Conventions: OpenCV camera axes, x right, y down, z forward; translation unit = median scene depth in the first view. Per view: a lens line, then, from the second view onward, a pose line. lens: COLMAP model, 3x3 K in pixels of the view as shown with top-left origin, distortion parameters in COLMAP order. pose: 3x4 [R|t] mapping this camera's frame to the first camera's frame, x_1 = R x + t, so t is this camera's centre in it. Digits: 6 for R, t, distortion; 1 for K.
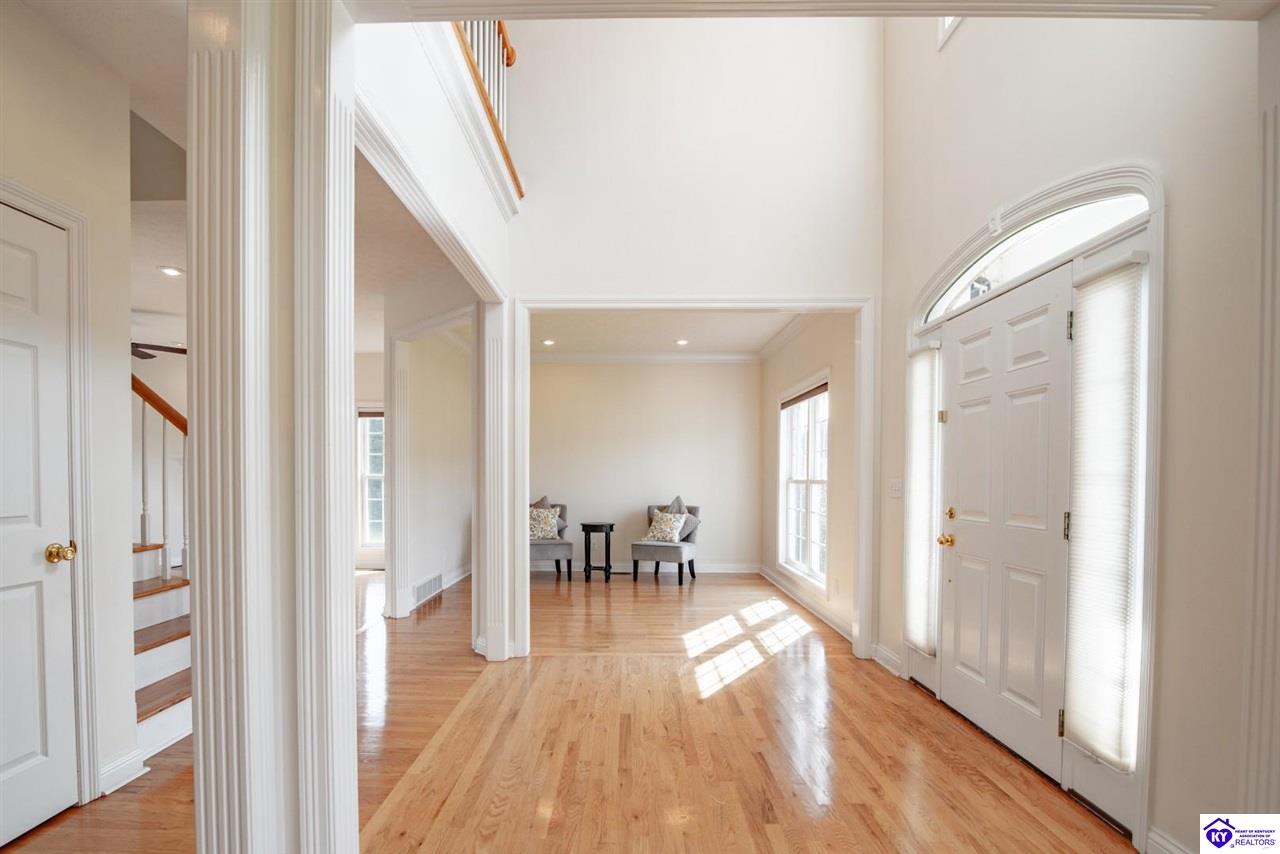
lens RADIAL K [[613.3, 0, 613.5], [0, 613.3, 493.0], [0, 0, 1]] dist [-0.024011, 0.002767]
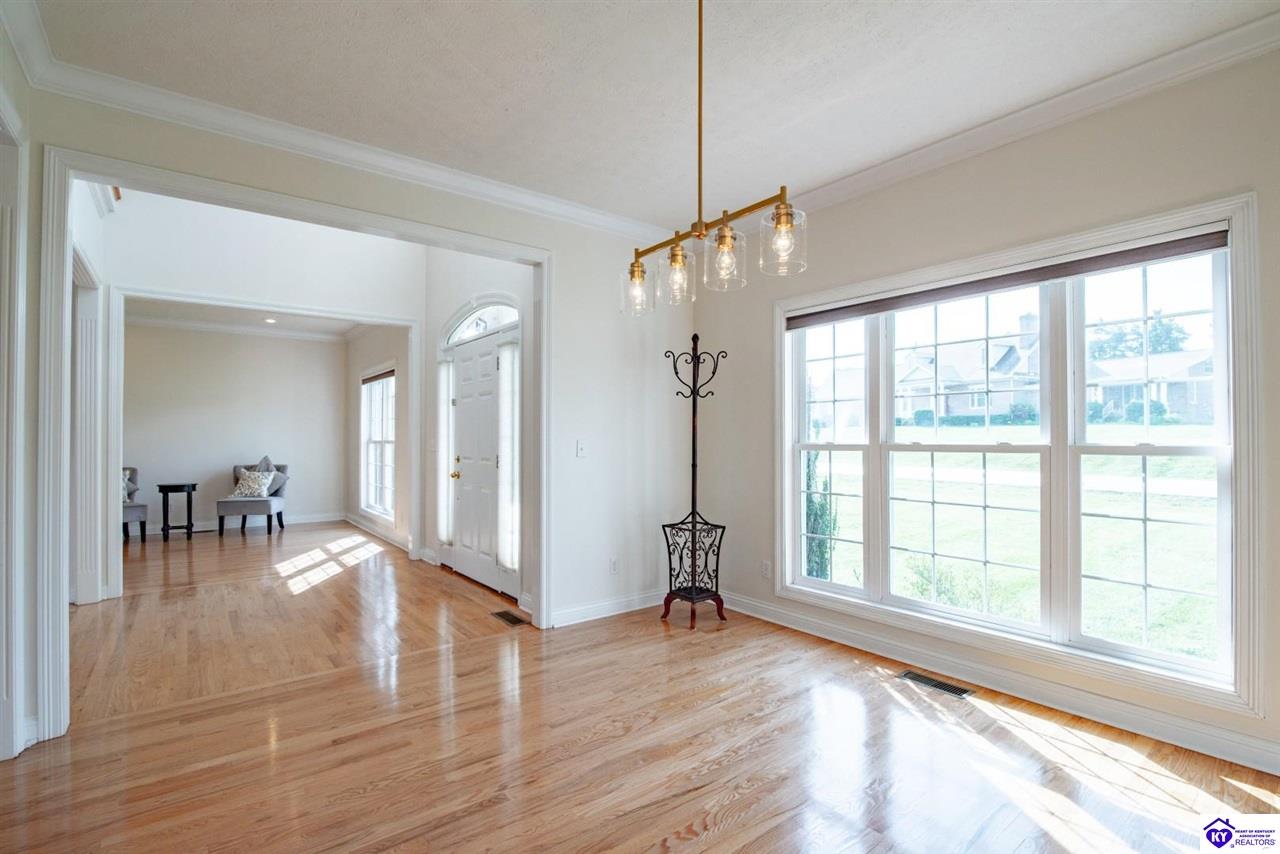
lens RADIAL K [[613.3, 0, 644.1], [0, 613.3, 432.3], [0, 0, 1]] dist [-0.024011, 0.002767]
pose [[0.780645, 0.001557, 0.624973, -0.093969], [0.021099, 0.999361, -0.028844, 0.015122], [-0.624619, 0.035703, 0.780113, -0.566023]]
